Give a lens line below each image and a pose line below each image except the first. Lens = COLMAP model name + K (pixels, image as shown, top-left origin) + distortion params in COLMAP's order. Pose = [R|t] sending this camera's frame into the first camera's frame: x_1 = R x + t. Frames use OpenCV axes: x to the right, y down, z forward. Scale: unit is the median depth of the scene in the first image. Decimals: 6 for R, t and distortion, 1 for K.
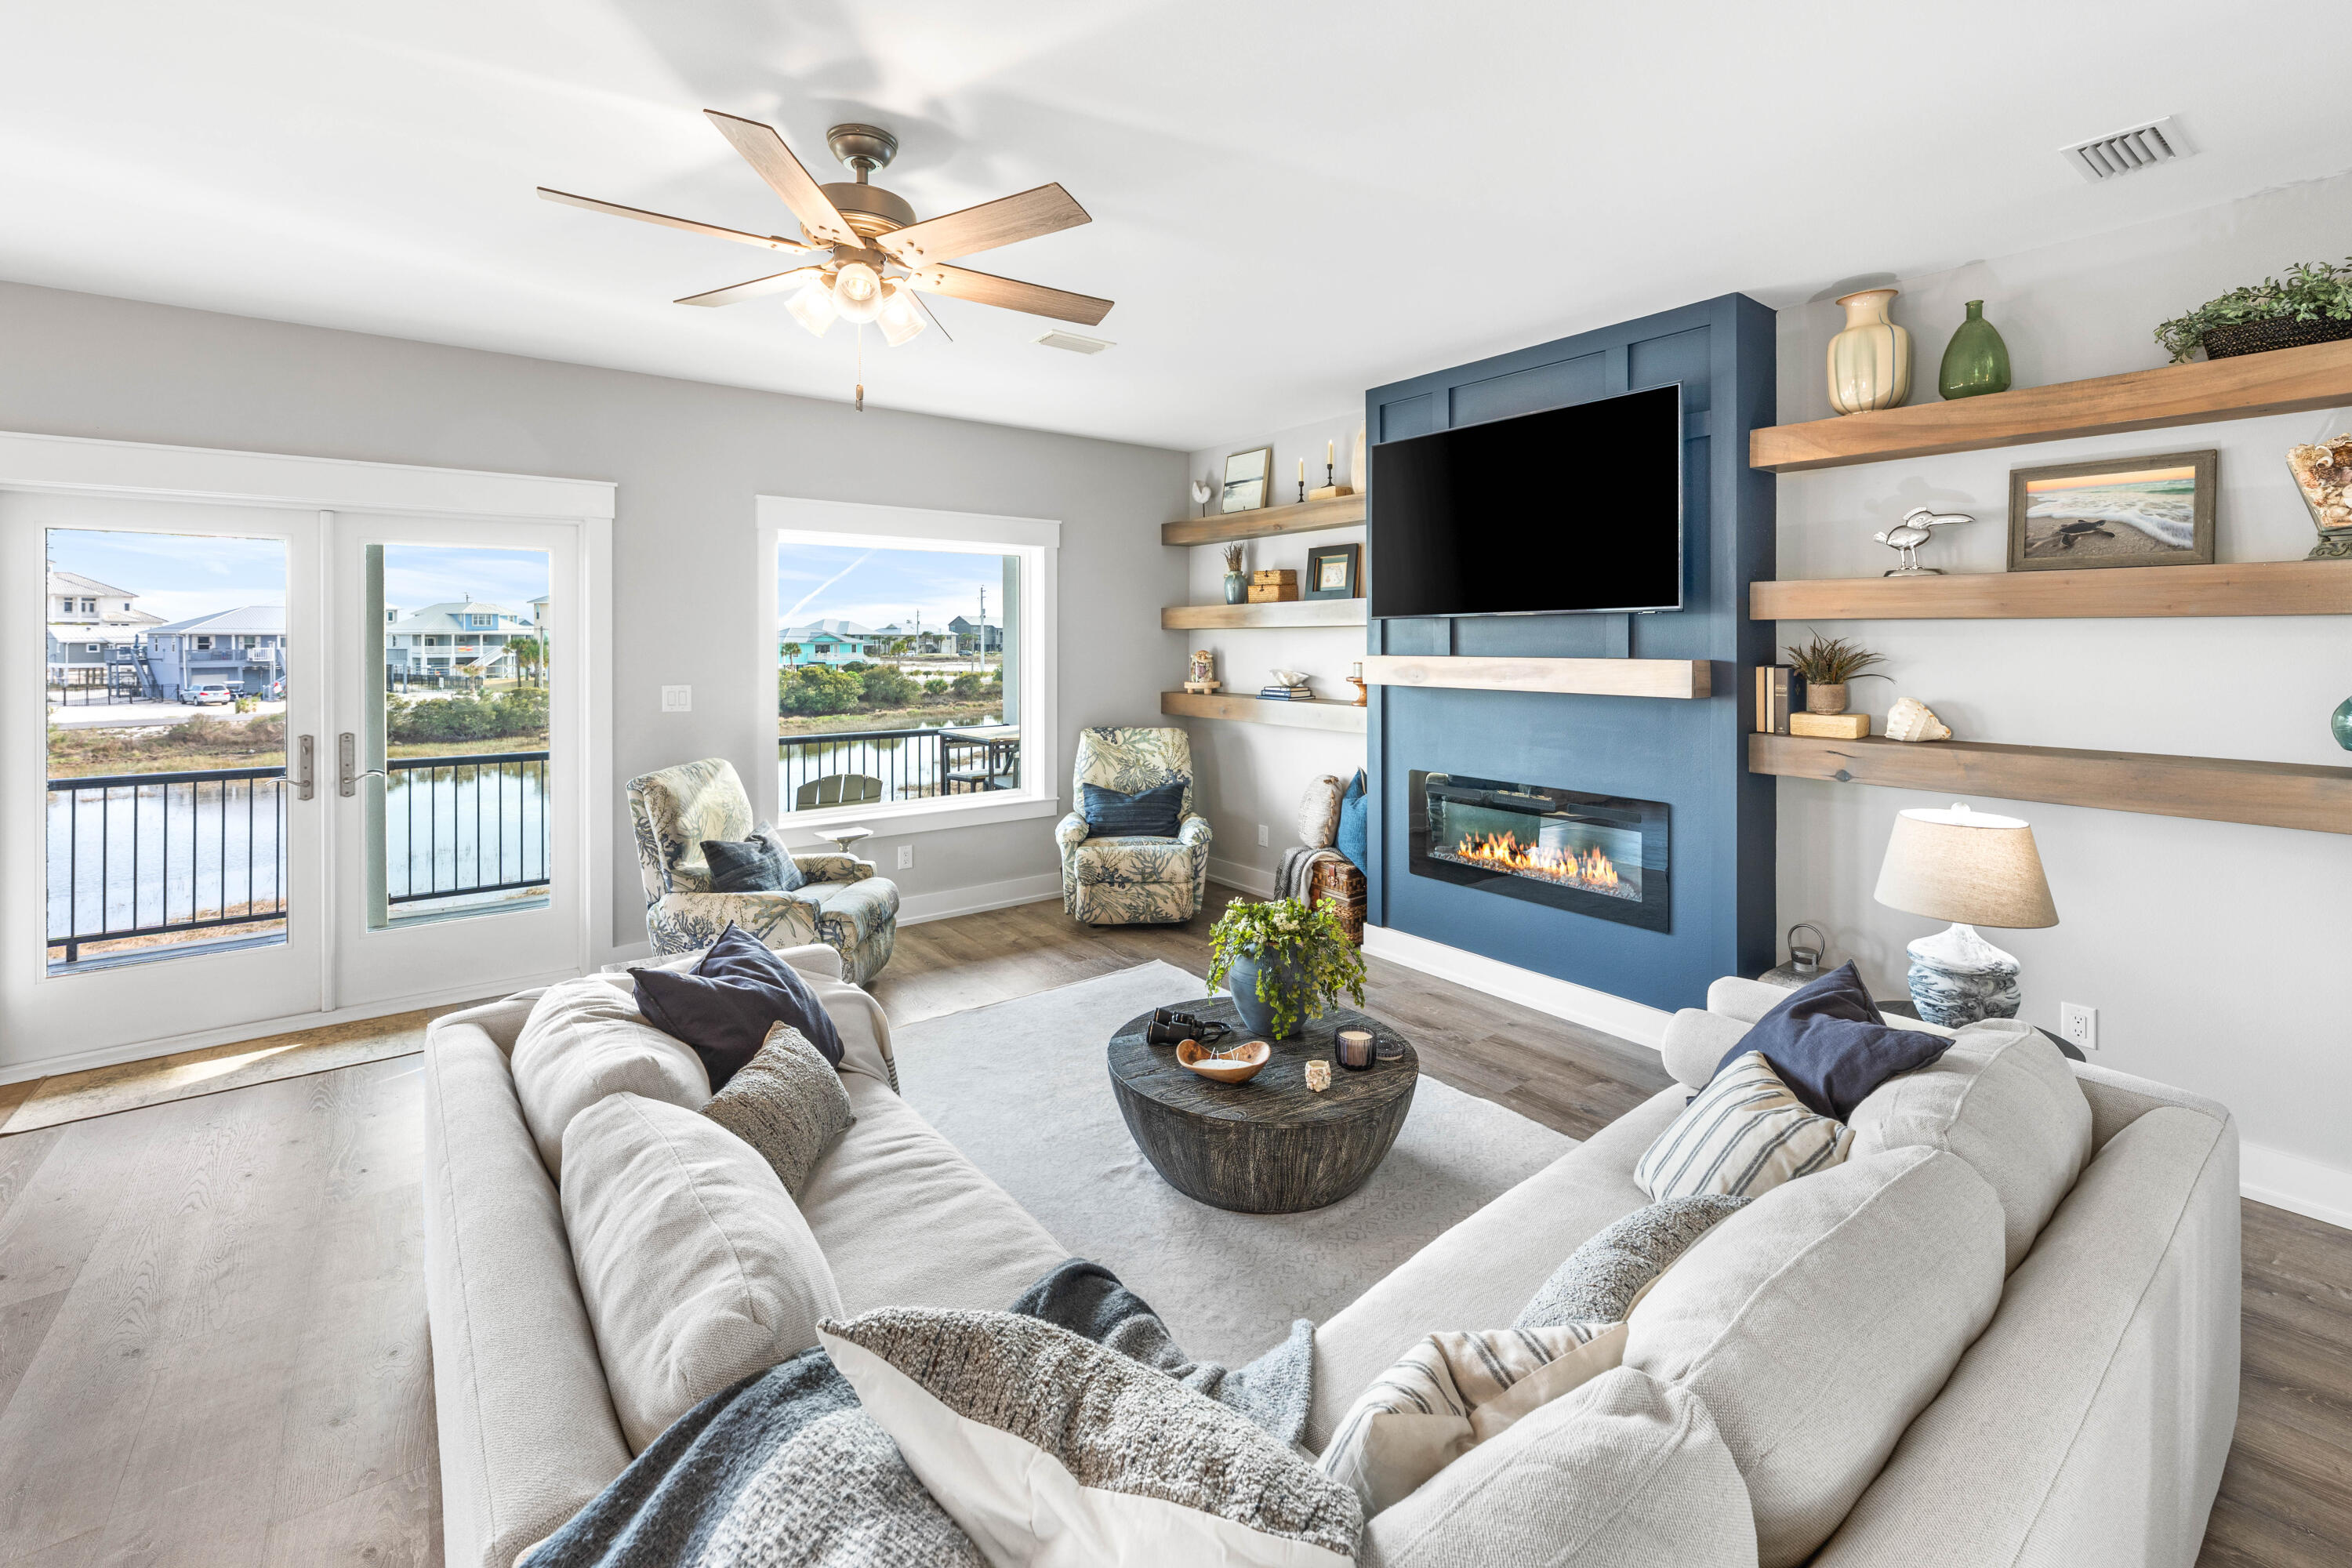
lens RADIAL K [[984.8, 0, 1185.9], [0, 984.8, 643.5], [0, 0, 1]] dist [0.002566, 0.000254]
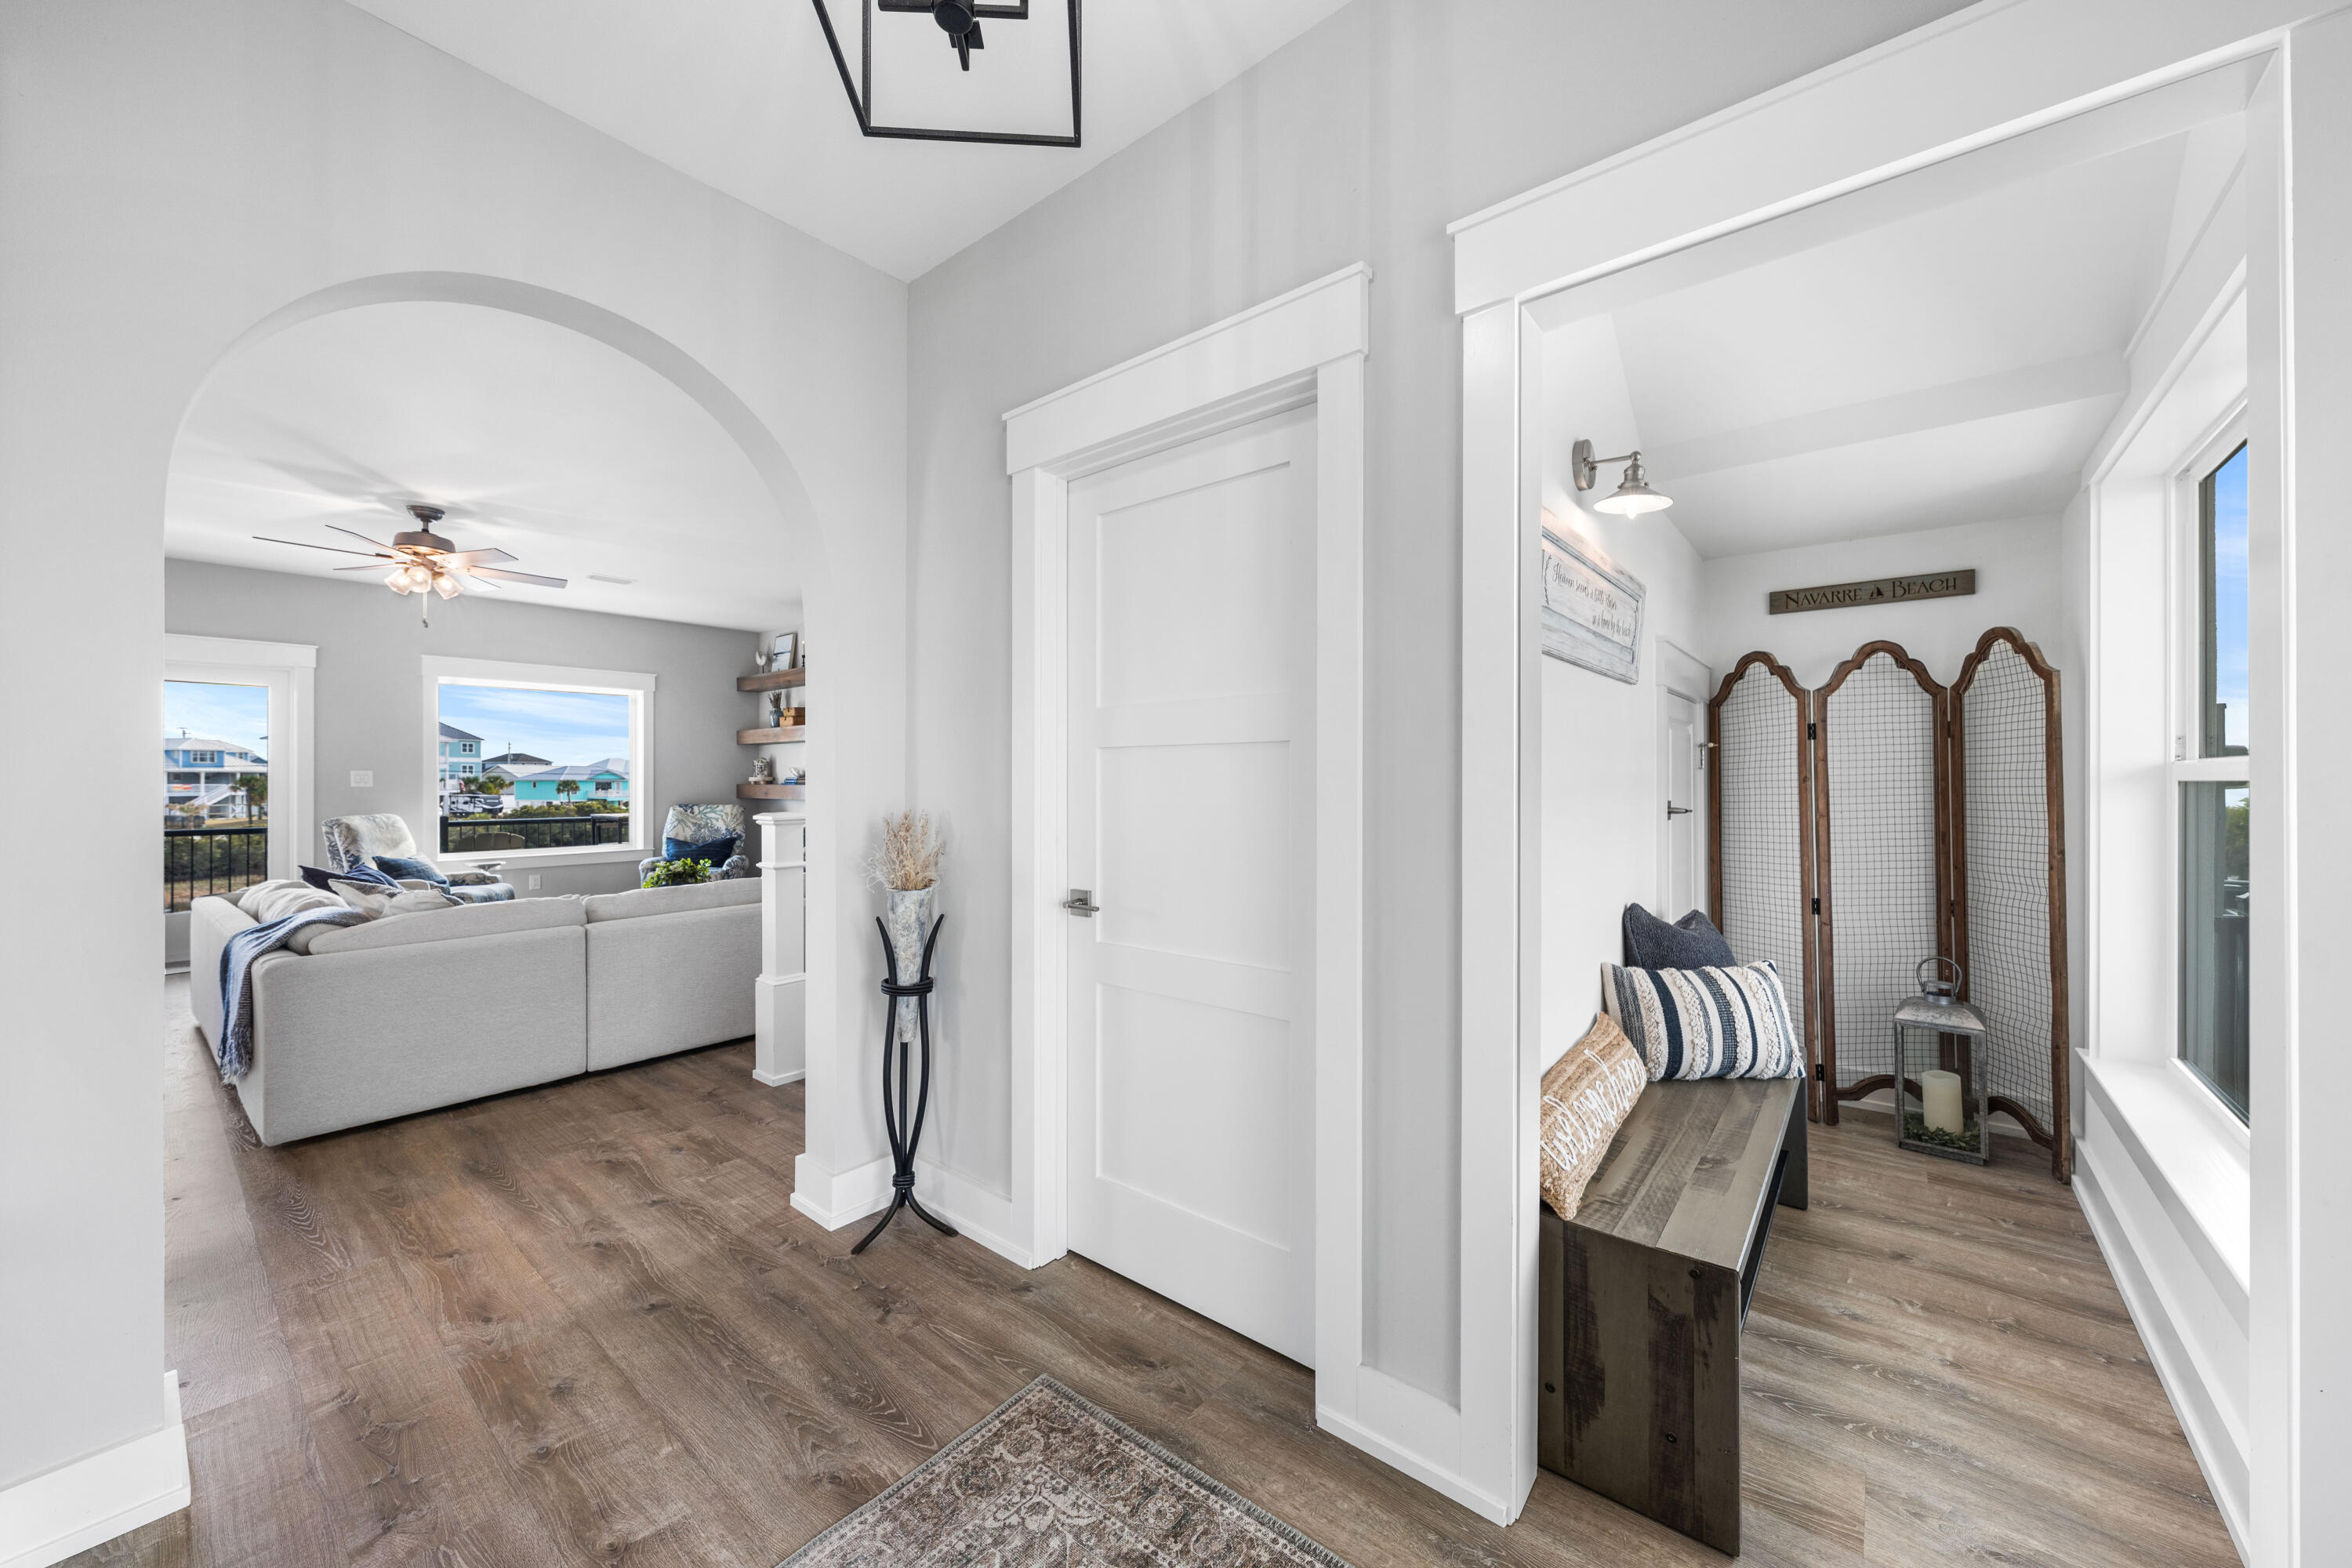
lens RADIAL K [[876.9, 0, 1173.1], [0, 876.9, 780.1], [0, 0, 1]] dist [-0.002394, -0.000114]
pose [[0.976421, -0.000750, 0.215874, 0.428463], [0.001282, 0.999996, -0.002323, 0.056885], [-0.215872, 0.002545, 0.976418, -0.628717]]
